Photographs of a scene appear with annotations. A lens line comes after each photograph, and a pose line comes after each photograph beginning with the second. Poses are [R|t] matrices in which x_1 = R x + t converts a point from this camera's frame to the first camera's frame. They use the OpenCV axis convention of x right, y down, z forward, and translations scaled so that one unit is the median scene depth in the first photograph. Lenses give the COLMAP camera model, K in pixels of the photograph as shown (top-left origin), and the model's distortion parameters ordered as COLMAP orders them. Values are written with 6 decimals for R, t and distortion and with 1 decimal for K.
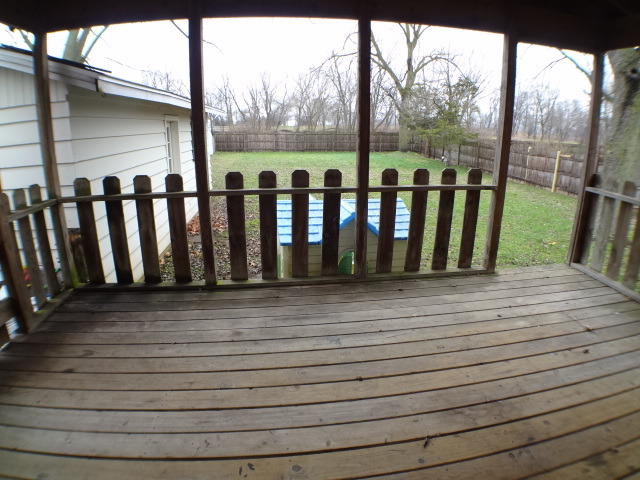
lens RADIAL K [[372.5, 0, 320.0], [0, 372.5, 240.0], [0, 0, 1]] dist [-0.190344, 0.035601]
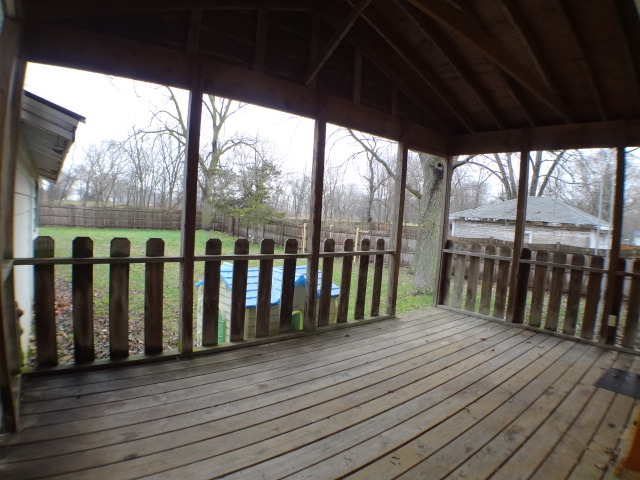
lens RADIAL K [[372.5, 0, 320.0], [0, 372.5, 240.0], [0, 0, 1]] dist [-0.190344, 0.035601]
pose [[0.844806, 0.016127, 0.534829, -0.465413], [0.098162, 0.977910, -0.184543, 0.036335], [-0.525991, 0.208403, 0.824561, -0.023584]]
